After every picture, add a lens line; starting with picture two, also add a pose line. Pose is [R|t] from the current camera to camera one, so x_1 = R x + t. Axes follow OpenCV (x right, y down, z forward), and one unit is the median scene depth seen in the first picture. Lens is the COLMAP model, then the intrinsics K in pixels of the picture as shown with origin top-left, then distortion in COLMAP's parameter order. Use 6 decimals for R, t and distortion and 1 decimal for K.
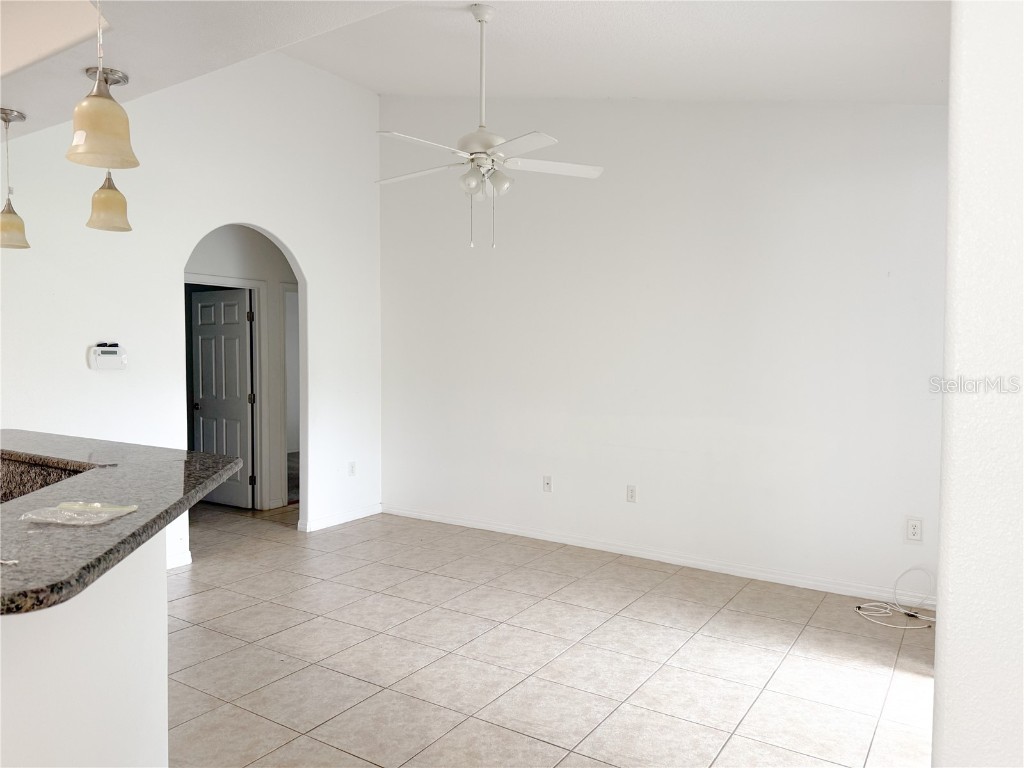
lens RADIAL K [[727.6, 0, 512.0], [0, 727.6, 384.0], [0, 0, 1]] dist [-0.003522, -0.002065]
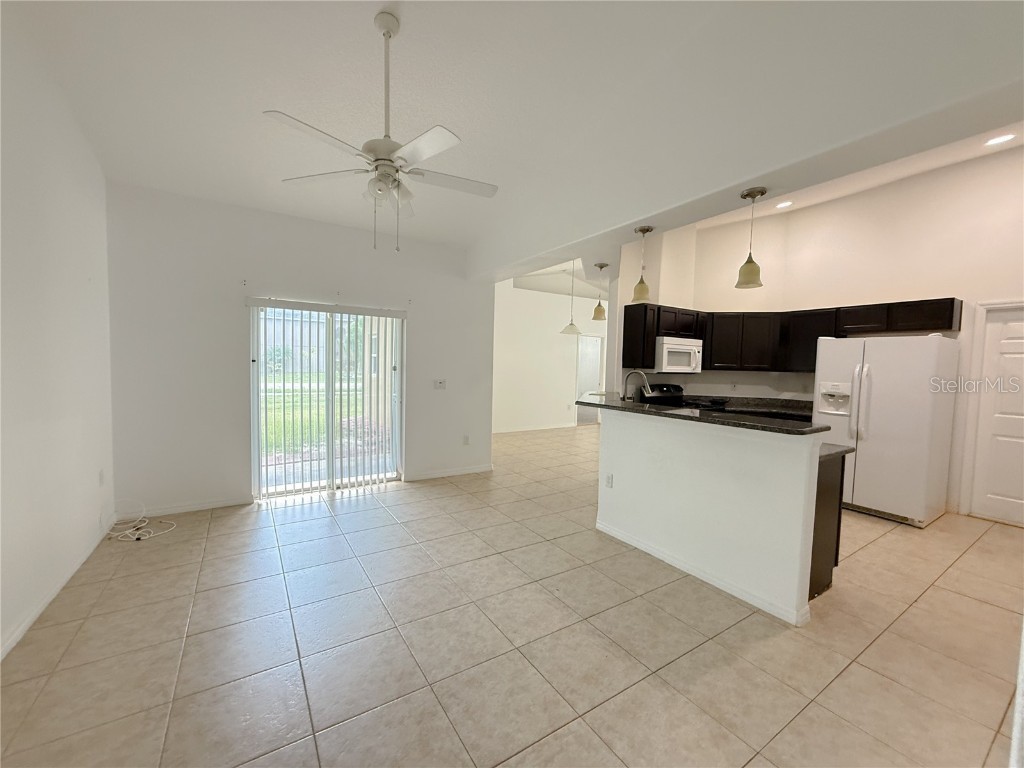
lens RADIAL K [[411.8, 0, 512.0], [0, 411.8, 384.0], [0, 0, 1]] dist [0.000922, 0.000291]
pose [[-0.914437, -0.048409, 0.401823, -0.496257], [-0.013846, 0.995982, 0.088479, -0.053973], [-0.404491, 0.075345, -0.911433, 1.600883]]
